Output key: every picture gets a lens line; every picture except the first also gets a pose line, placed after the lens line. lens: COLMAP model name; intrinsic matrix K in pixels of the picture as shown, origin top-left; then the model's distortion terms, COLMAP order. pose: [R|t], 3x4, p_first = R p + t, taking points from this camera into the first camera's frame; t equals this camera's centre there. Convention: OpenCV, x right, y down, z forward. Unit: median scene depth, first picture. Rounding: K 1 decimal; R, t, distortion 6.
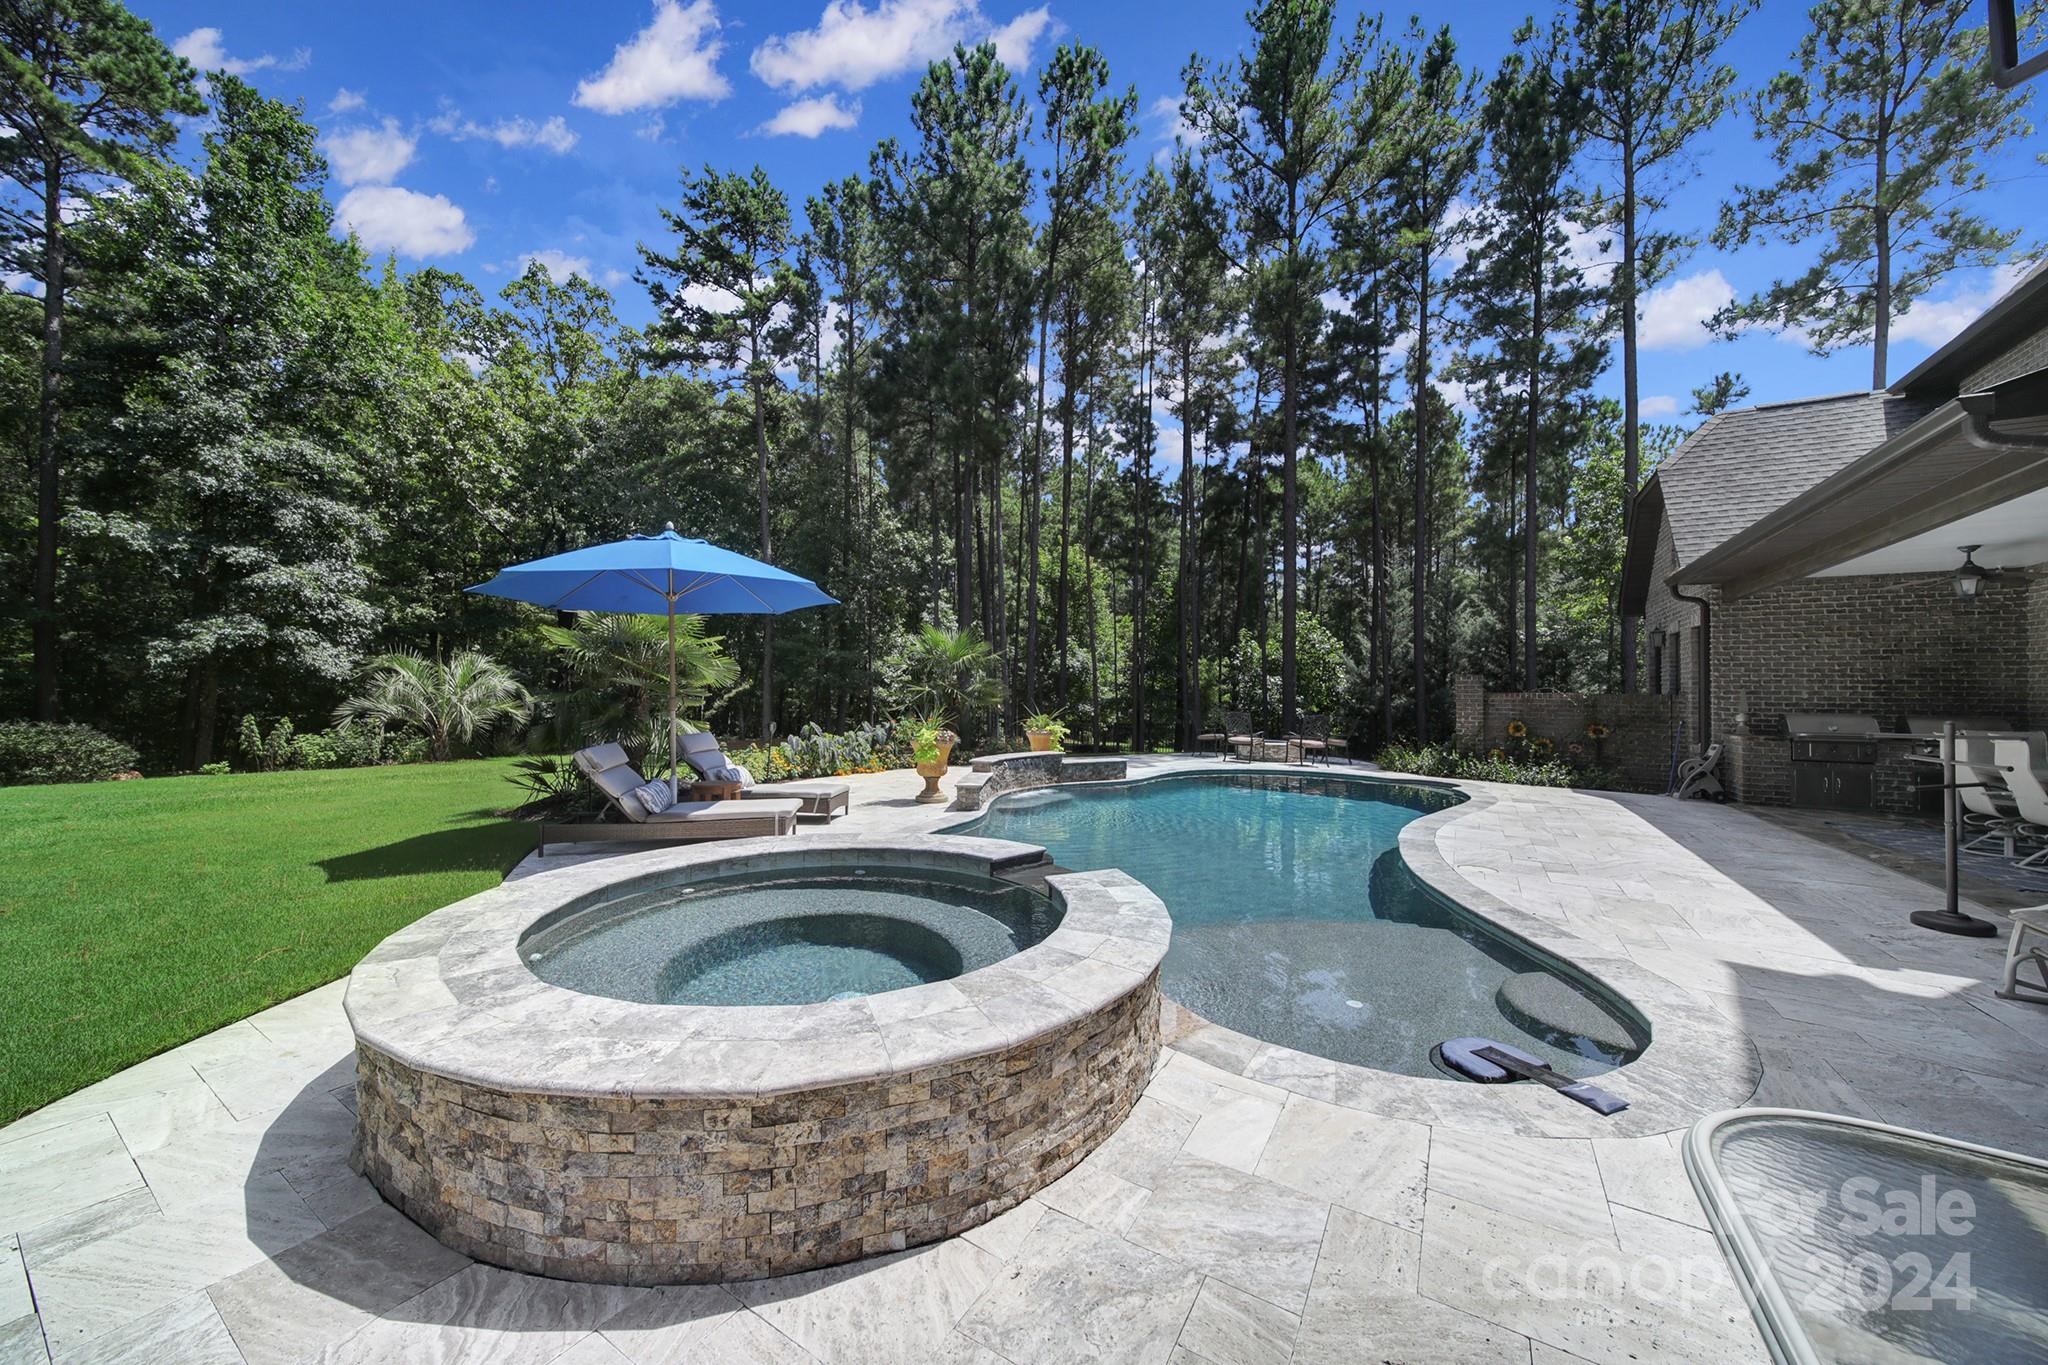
lens RADIAL K [[722.5, 0, 1017.6], [0, 722.5, 683.3], [0, 0, 1]] dist [-0.000383, -0.000591]
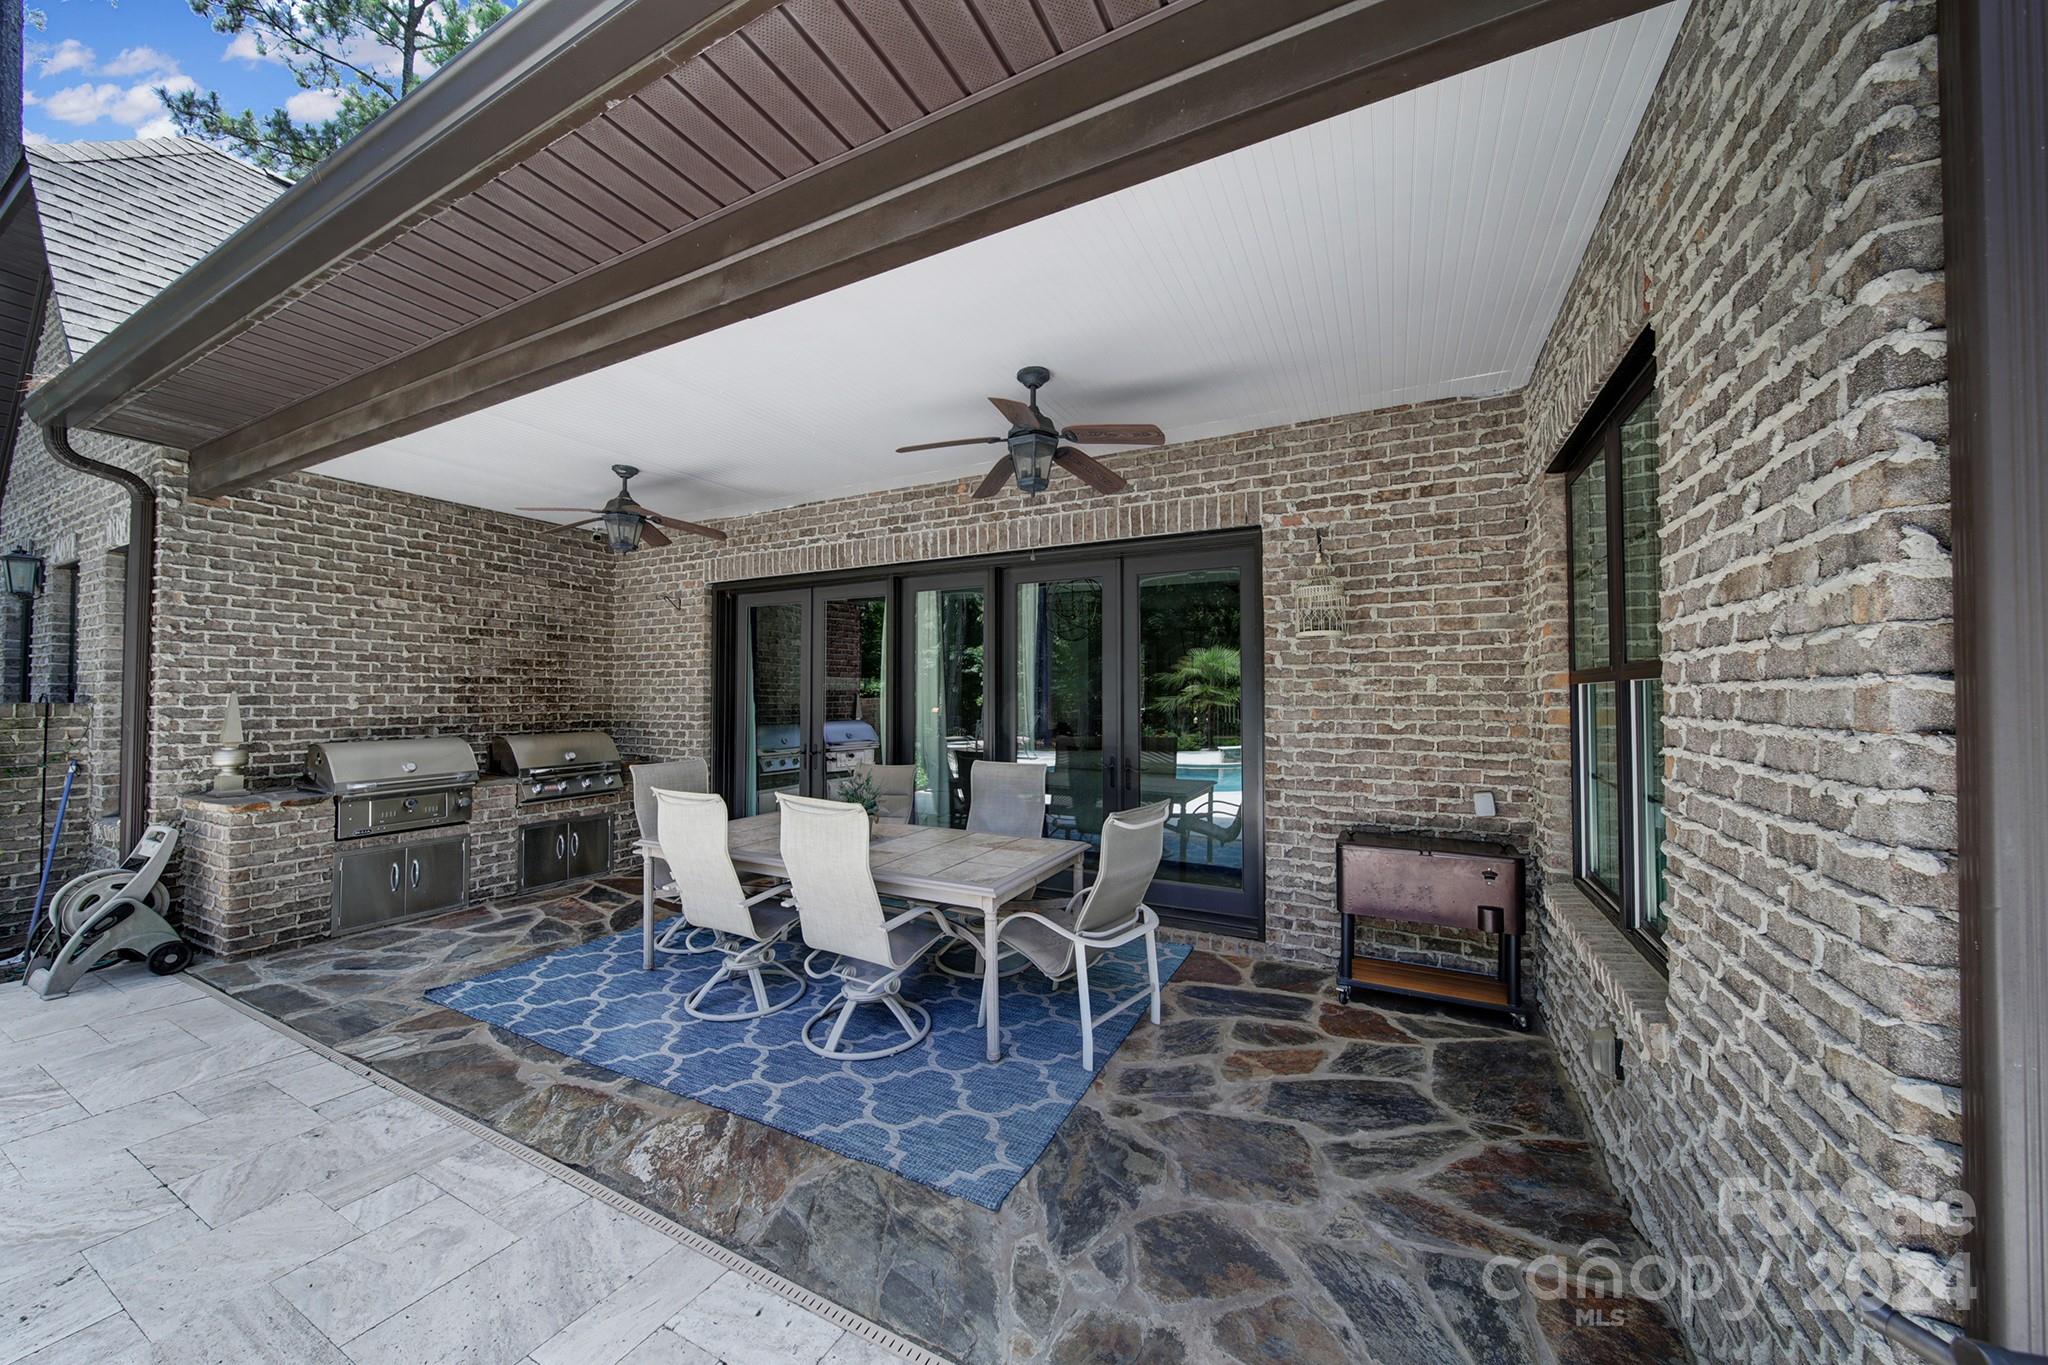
lens RADIAL K [[722.5, 0, 1010.5], [0, 722.5, 682.2], [0, 0, 1]] dist [-0.000383, -0.000591]
pose [[-0.065170, 0.006941, 0.997850, 0.630439], [-0.021423, 0.999736, -0.008353, -0.006565], [-0.997644, -0.021921, -0.065004, 0.655956]]
